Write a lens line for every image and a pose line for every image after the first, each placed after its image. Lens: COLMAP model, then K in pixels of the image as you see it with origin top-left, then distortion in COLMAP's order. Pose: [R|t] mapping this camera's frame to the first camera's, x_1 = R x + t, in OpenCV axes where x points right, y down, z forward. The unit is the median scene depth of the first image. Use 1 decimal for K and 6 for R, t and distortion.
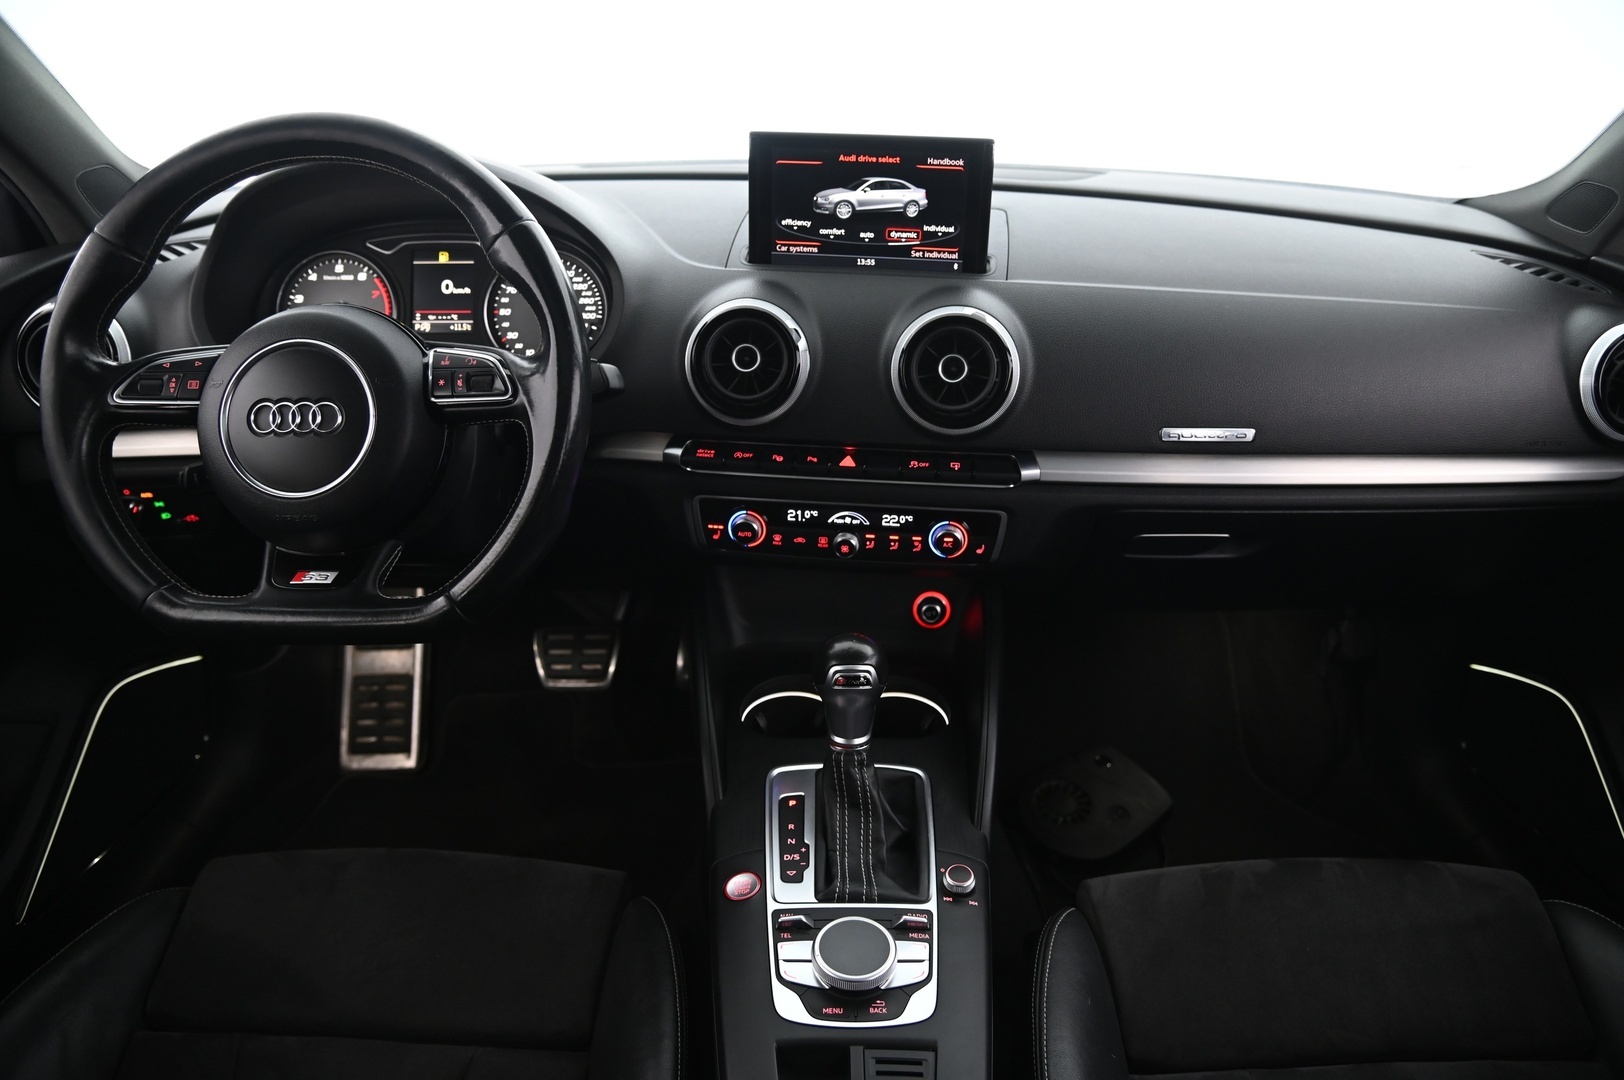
lens RADIAL K [[1094.1, 0, 807.3], [0, 1094.1, 537.7], [0, 0, 1]] dist [-0.120373, 0.059439]
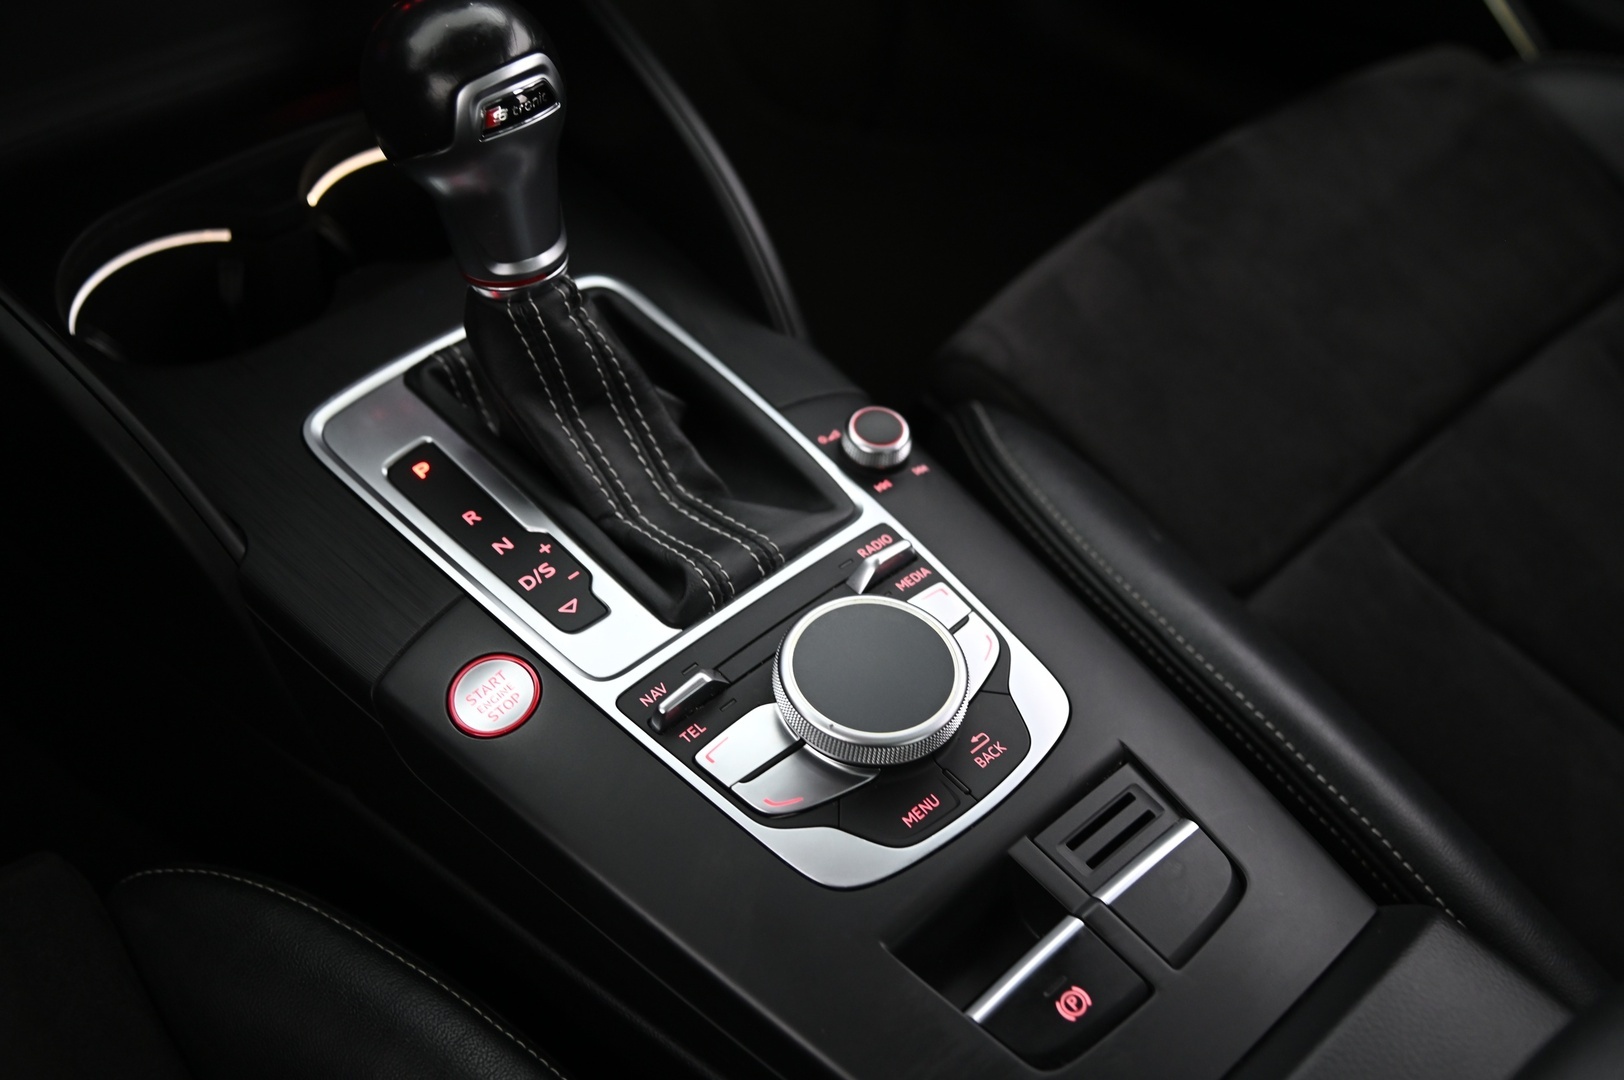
lens RADIAL K [[1785.9, 0, 809.5], [0, 1785.9, 563.4], [0, 0, 1]] dist [0.032893, 0.000000]
pose [[0.719286, -0.481865, 0.500433, -0.242870], [0.259958, 0.854700, 0.449343, 0.010503], [-0.644243, -0.193115, 0.740039, 0.376257]]
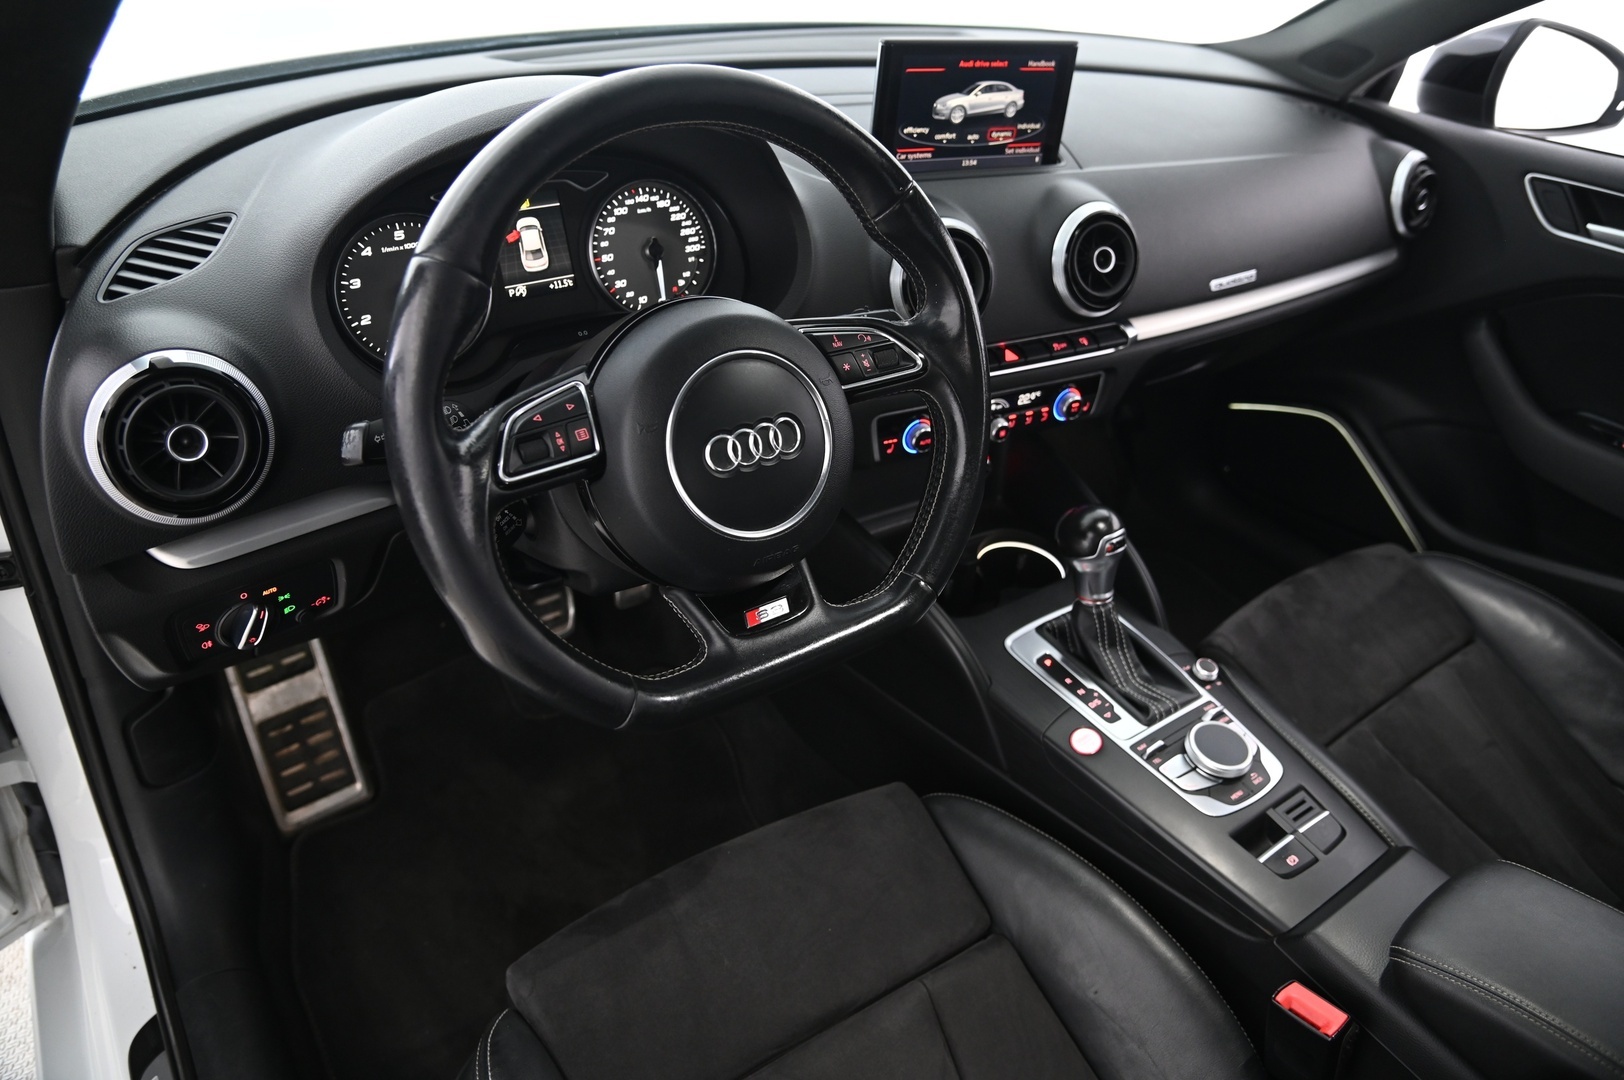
lens RADIAL K [[1094.1, 0, 815.2], [0, 1094.1, 540.4], [0, 0, 1]] dist [-0.120373, 0.059439]
pose [[0.812974, -0.288169, 0.505997, -0.703972], [0.185993, 0.951949, 0.243311, -0.188950], [-0.551797, -0.103694, 0.827507, 0.185742]]
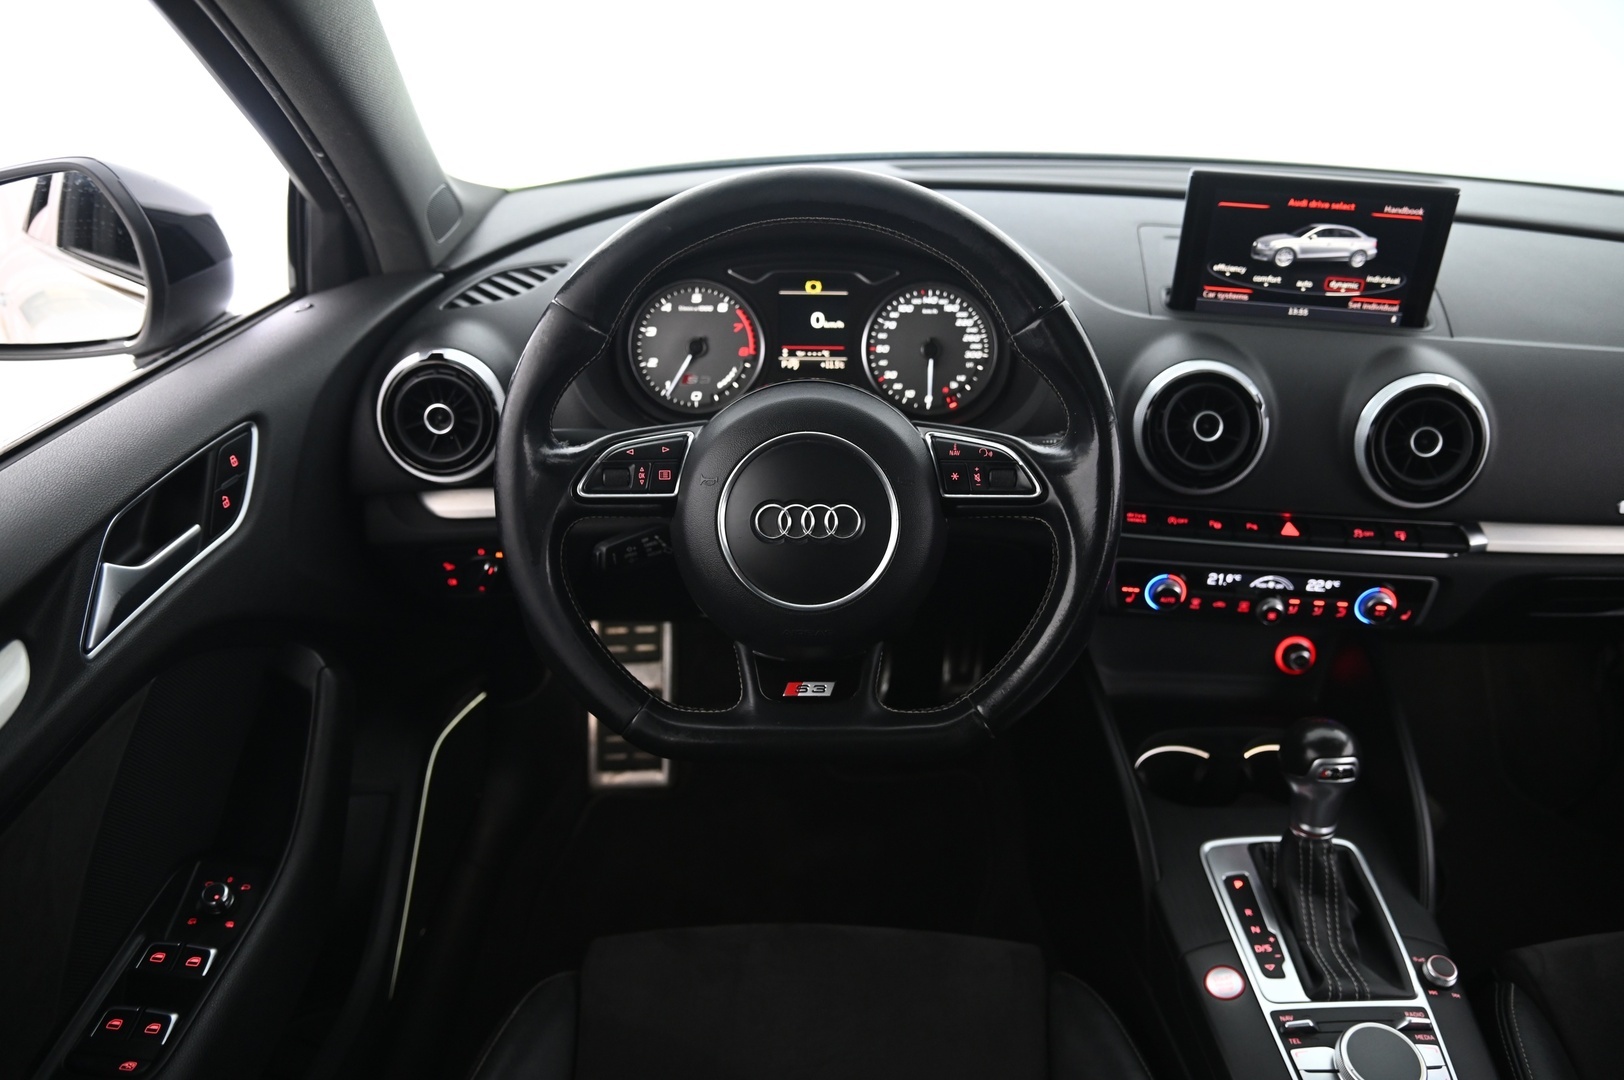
lens RADIAL K [[1094.1, 0, 815.6], [0, 1094.1, 544.5], [0, 0, 1]] dist [-0.120373, 0.059439]
pose [[0.999996, -0.000819, 0.002579, -0.369633], [0.000596, 0.996356, 0.085292, -0.133185], [-0.002640, -0.085290, 0.996353, 0.065672]]
